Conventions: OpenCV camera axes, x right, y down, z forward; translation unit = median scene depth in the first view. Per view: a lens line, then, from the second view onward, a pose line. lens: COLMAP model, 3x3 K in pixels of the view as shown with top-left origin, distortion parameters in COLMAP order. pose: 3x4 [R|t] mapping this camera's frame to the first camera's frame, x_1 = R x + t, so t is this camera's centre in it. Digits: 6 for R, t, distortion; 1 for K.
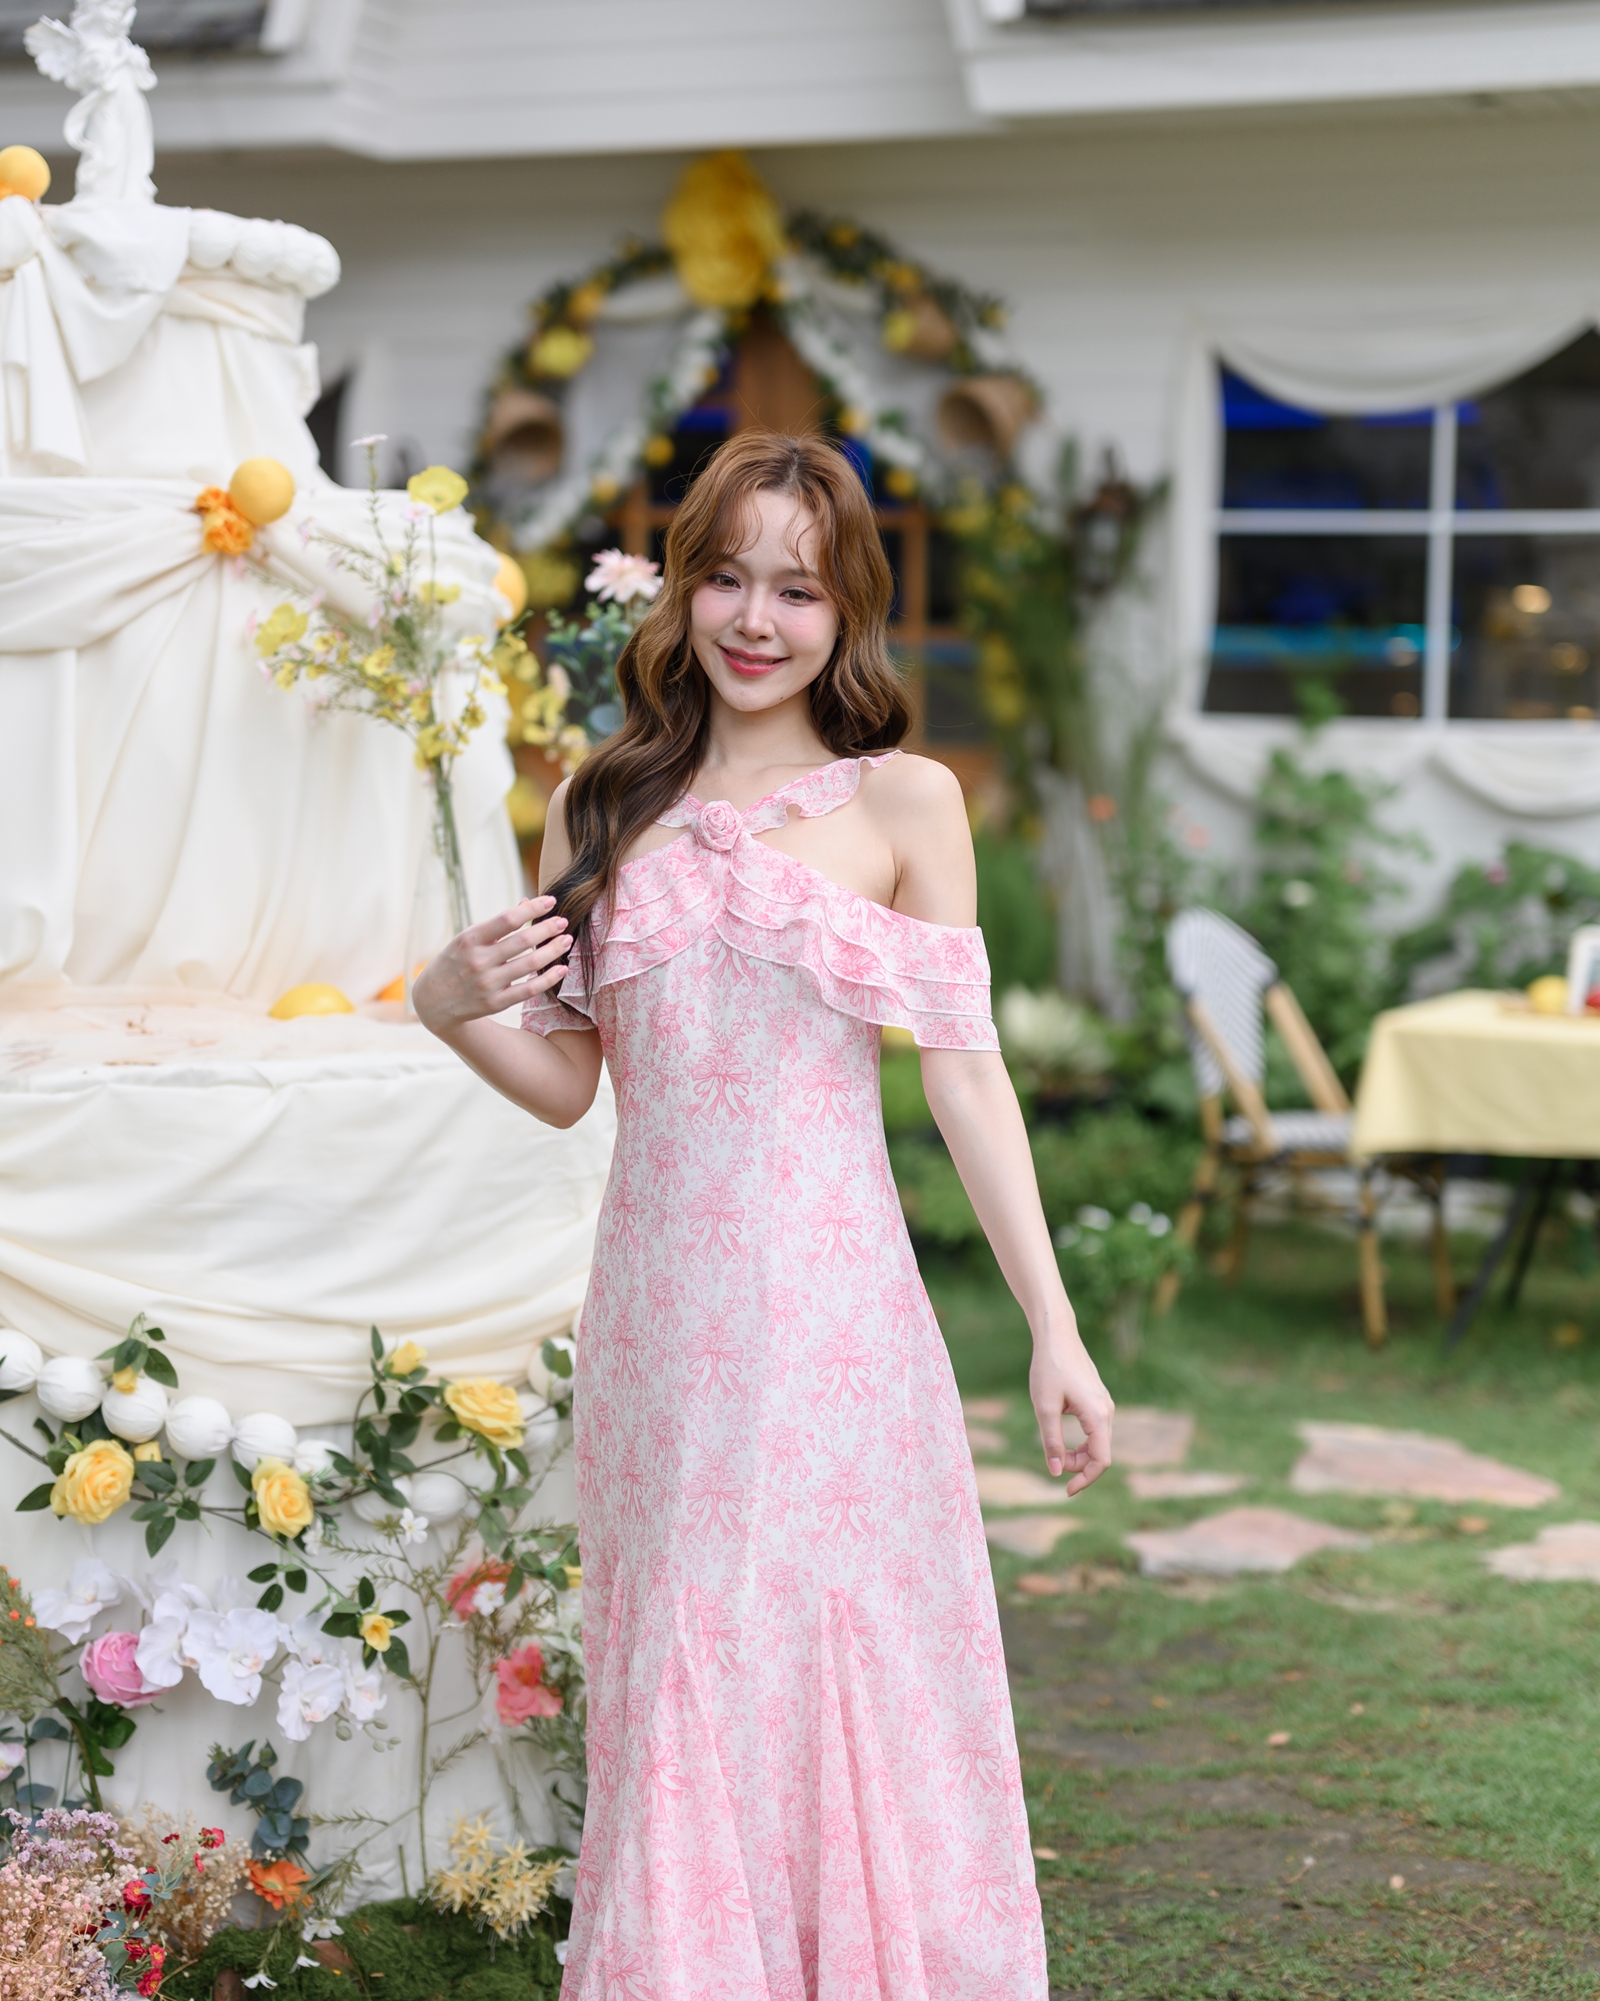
lens RADIAL K [[3462.7, 0, 850.3], [0, 3462.7, 988.1], [0, 0, 1]] dist [0.065533, 0.171938]
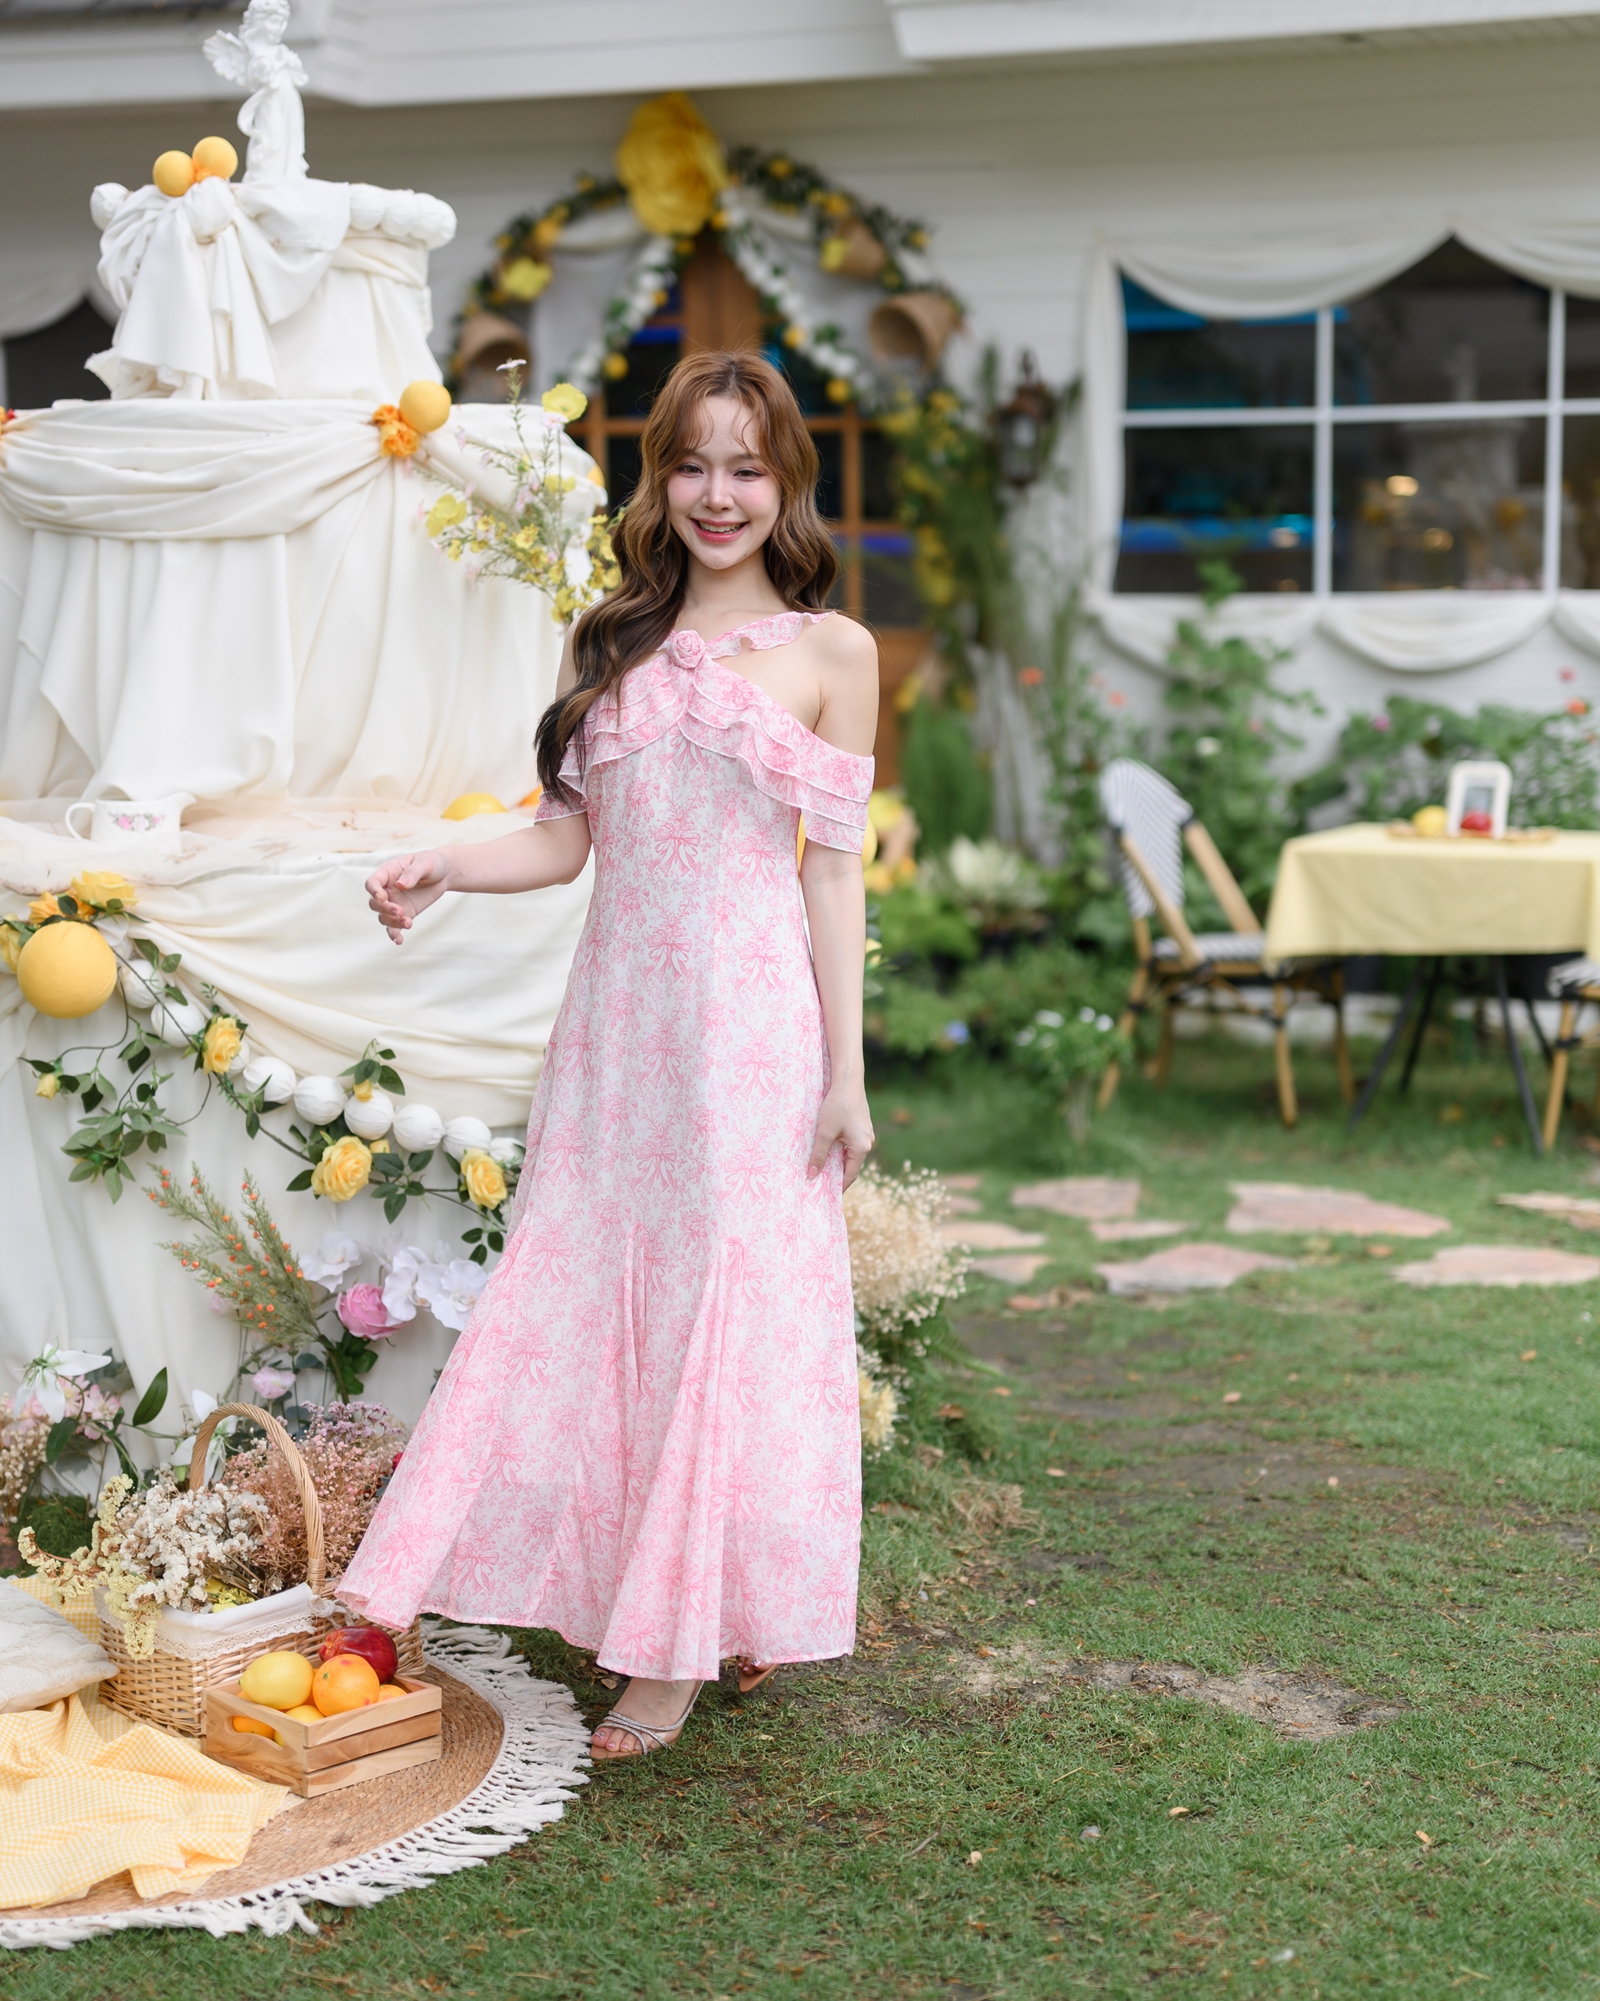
lens RADIAL K [[3487.7, 0, 839.7], [0, 3487.7, 979.5], [0, 0, 1]] dist [0.085378, 0.106275]
pose [[0.999011, -0.029317, 0.033433, -0.061562], [0.028592, 0.999350, 0.021947, 0.040141], [-0.034055, -0.020970, 0.999200, -0.272152]]
